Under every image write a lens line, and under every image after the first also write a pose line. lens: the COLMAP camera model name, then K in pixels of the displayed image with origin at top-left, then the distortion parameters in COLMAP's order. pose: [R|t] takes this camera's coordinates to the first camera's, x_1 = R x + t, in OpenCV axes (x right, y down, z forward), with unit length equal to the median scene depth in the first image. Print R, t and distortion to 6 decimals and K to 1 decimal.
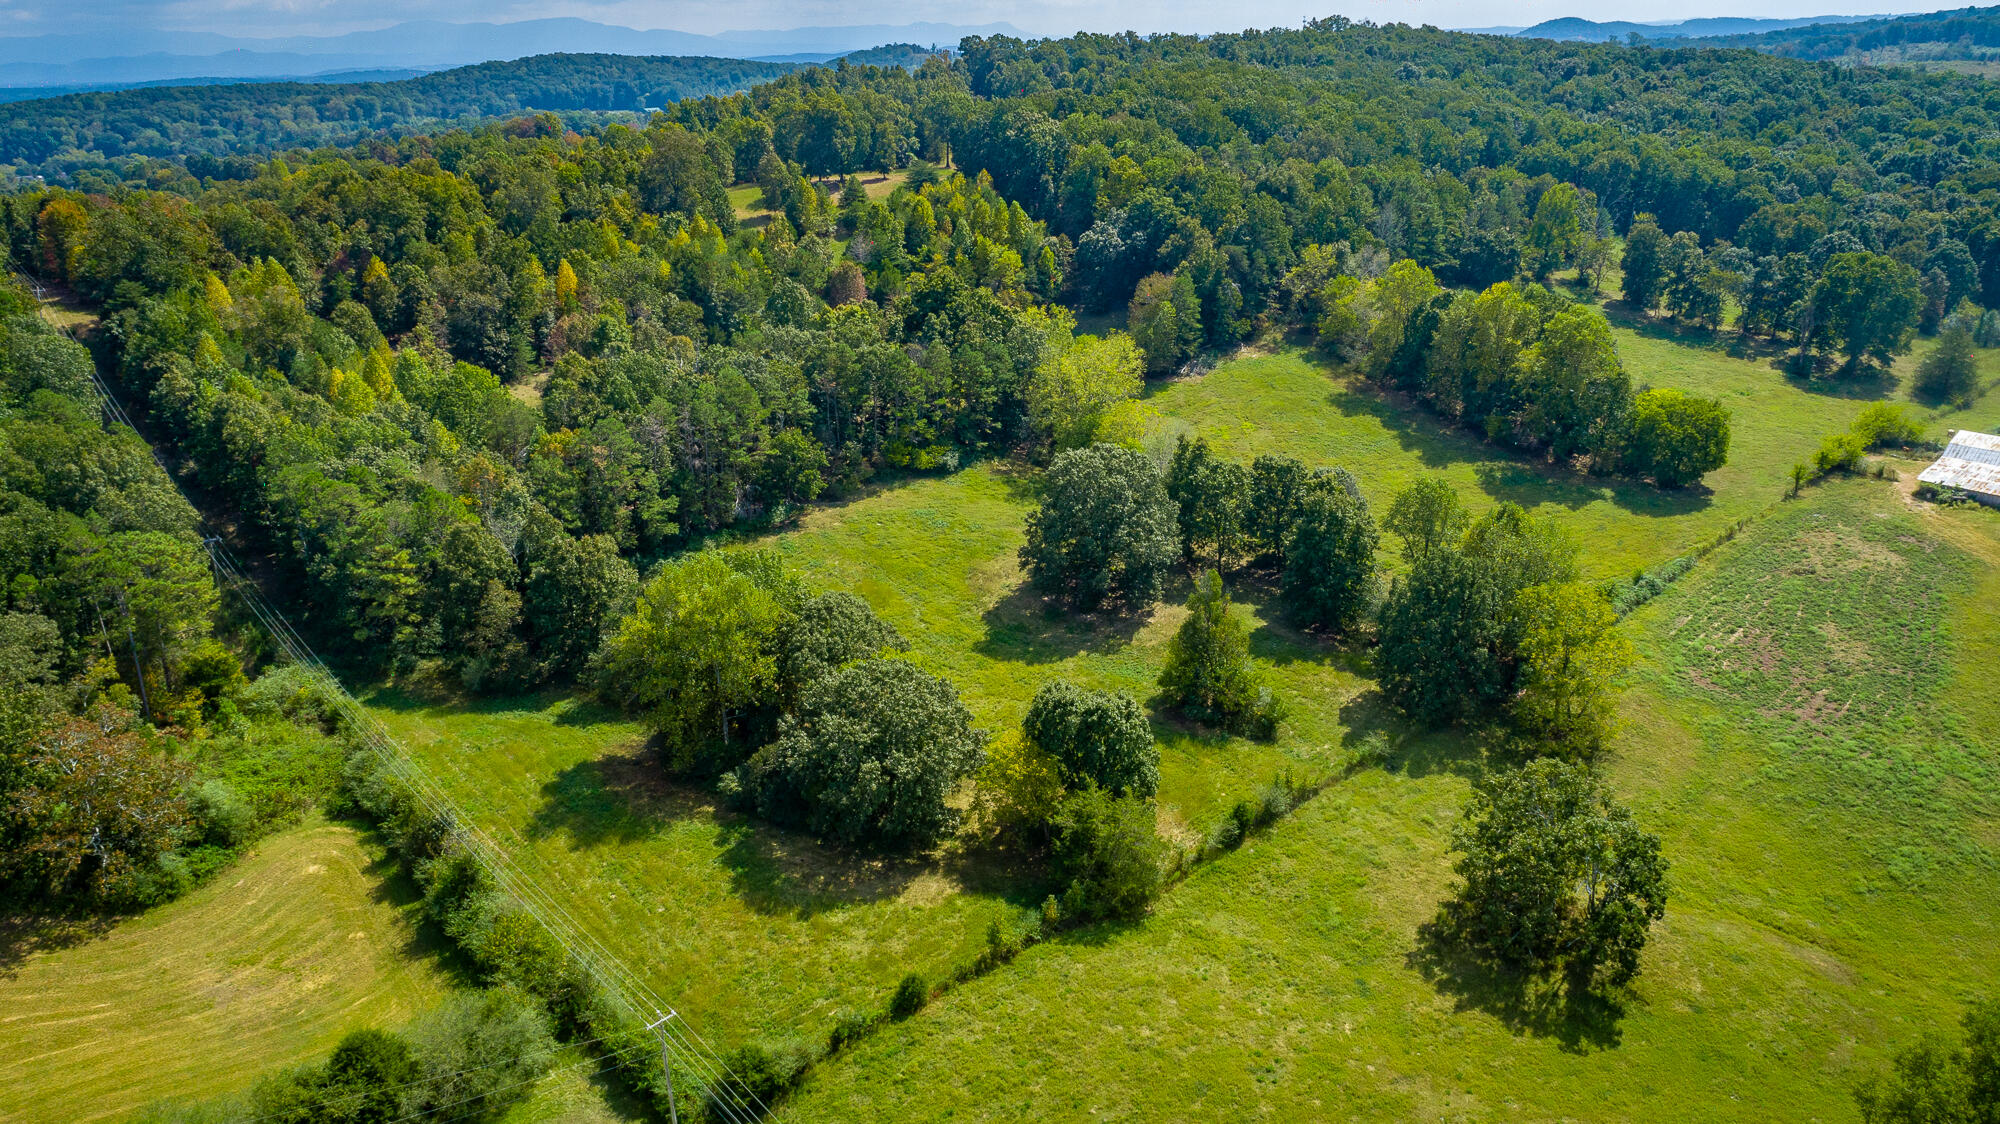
lens RADIAL K [[1445.6, 0, 1000.7], [0, 1445.6, 523.7], [0, 0, 1]] dist [-0.011074, 0.008881]
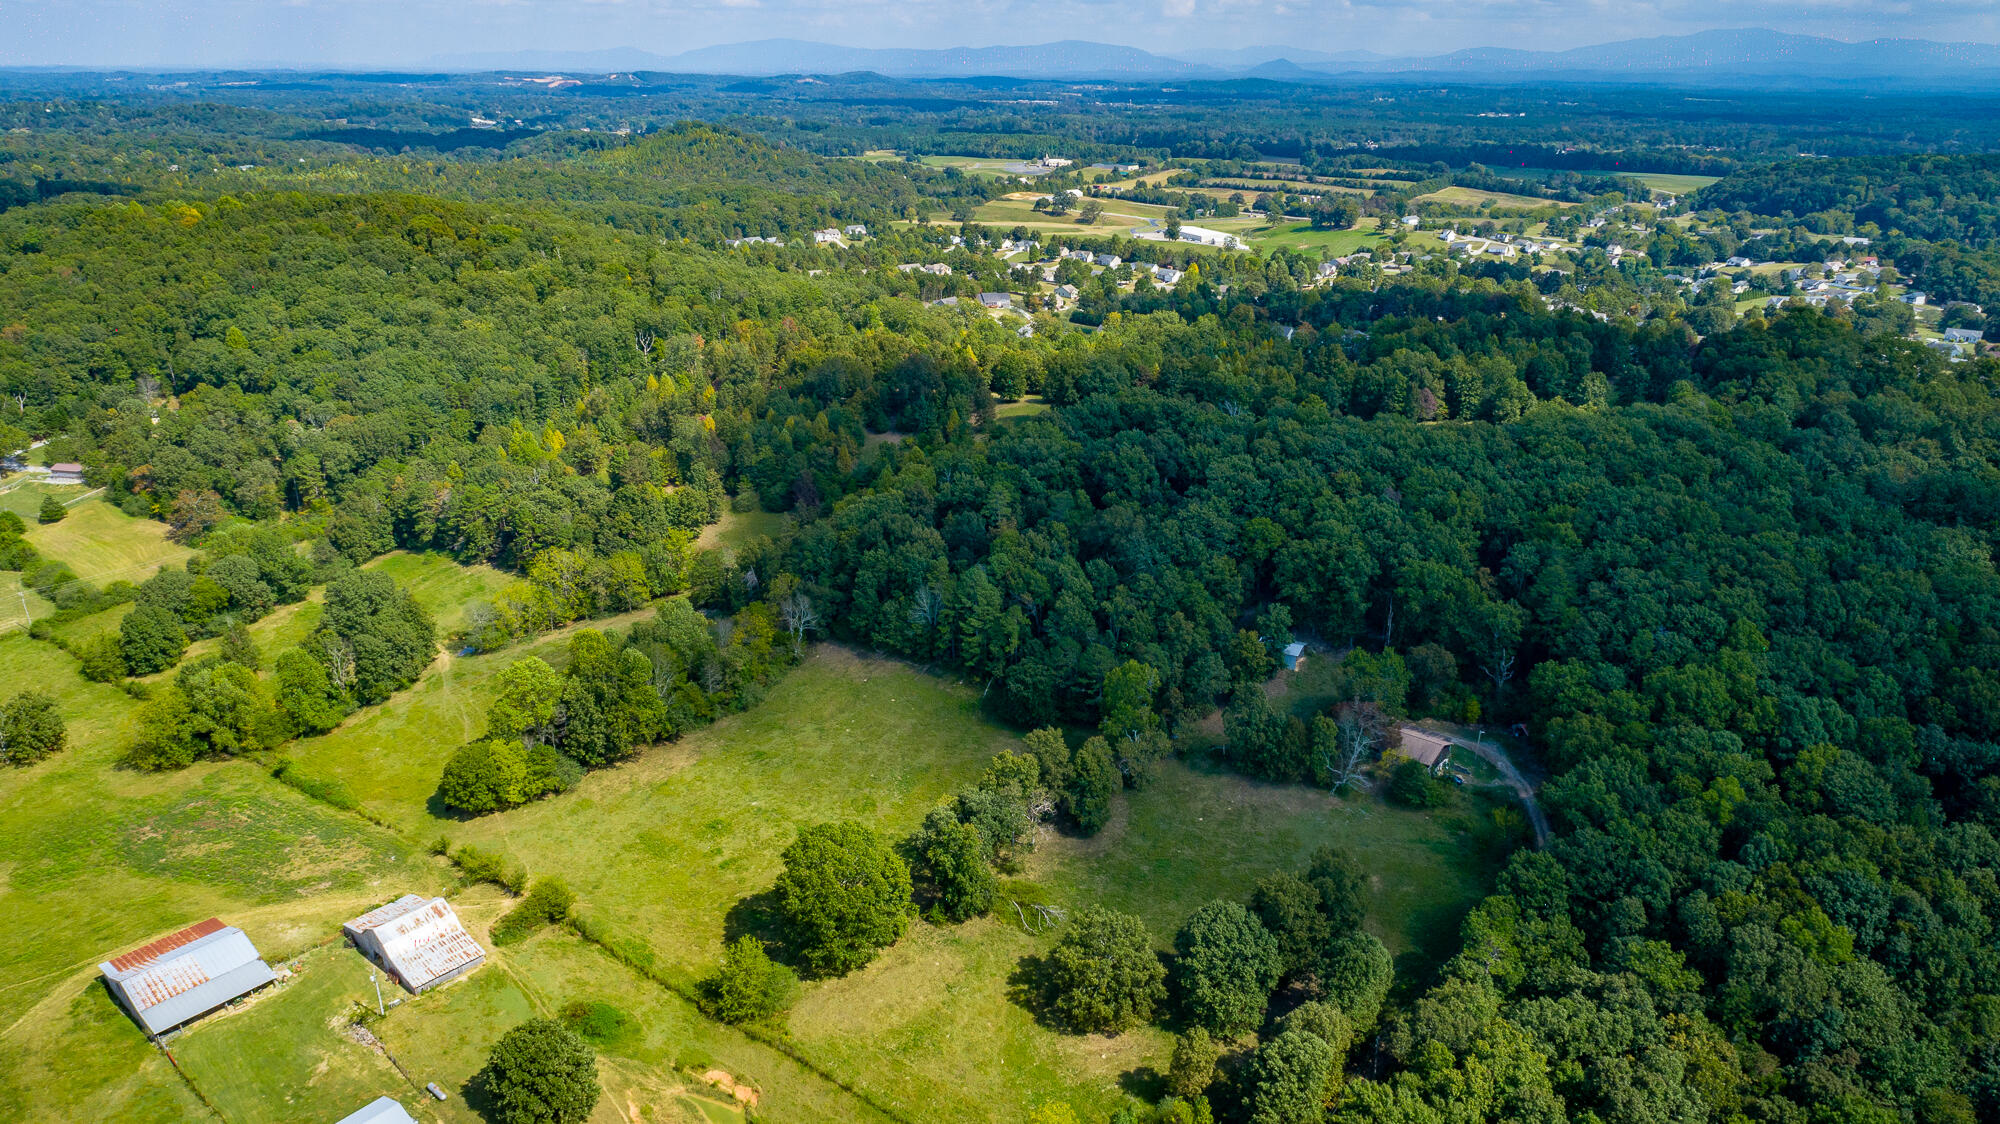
lens RADIAL K [[1356.3, 0, 1000.7], [0, 1356.3, 559.5], [0, 0, 1]] dist [-0.013701, 0.012804]
pose [[0.216638, 0.372862, -0.902243, 1.786608], [-0.326278, 0.898700, 0.293055, -0.832842], [0.920114, 0.230895, 0.316349, 1.115331]]
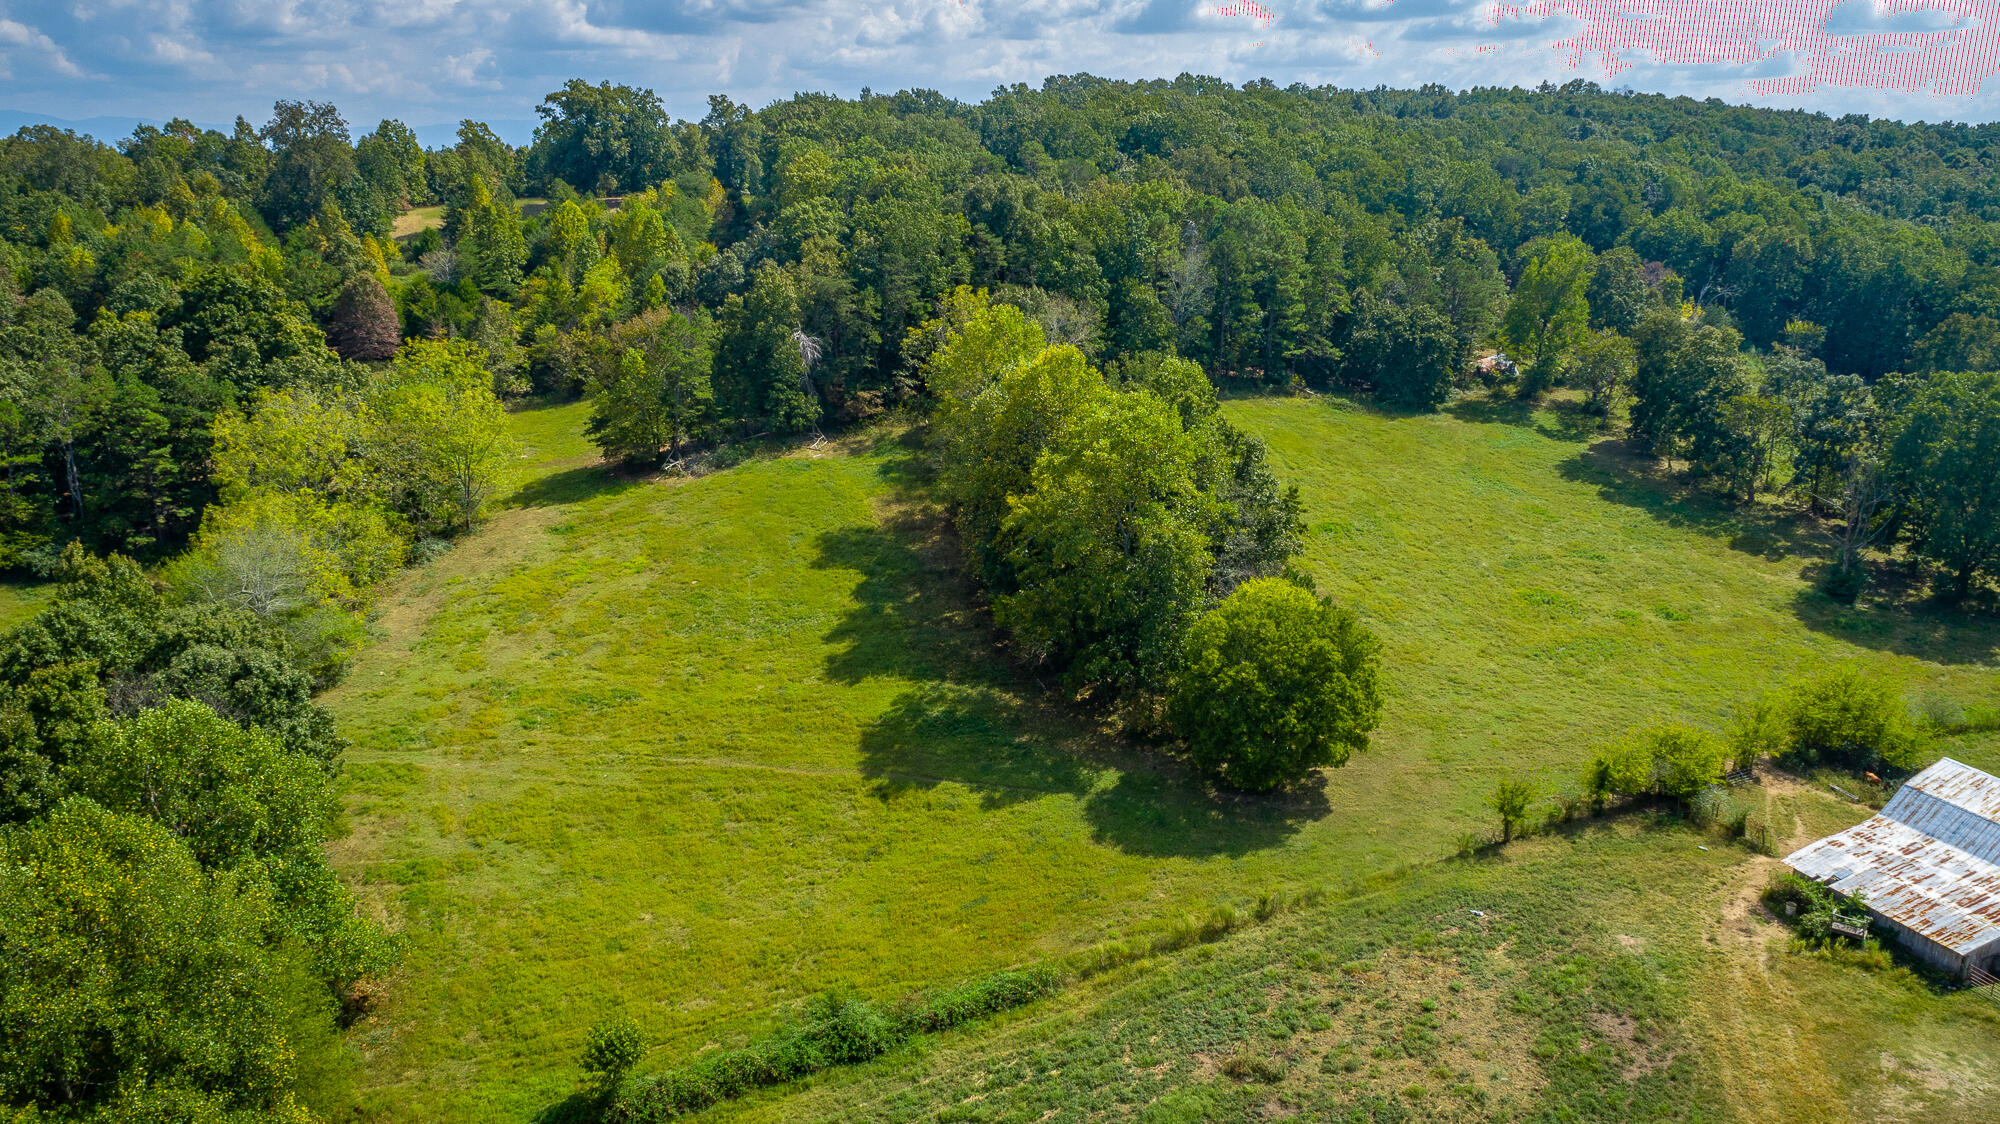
lens RADIAL K [[1501.9, 0, 1000.1], [0, 1501.9, 557.1], [0, 0, 1]] dist [-0.011838, 0.006945]
pose [[0.961092, 0.112294, -0.252374, 0.560632], [-0.127655, 0.990784, -0.045286, -0.075306], [0.244963, 0.075741, 0.966569, 0.563189]]
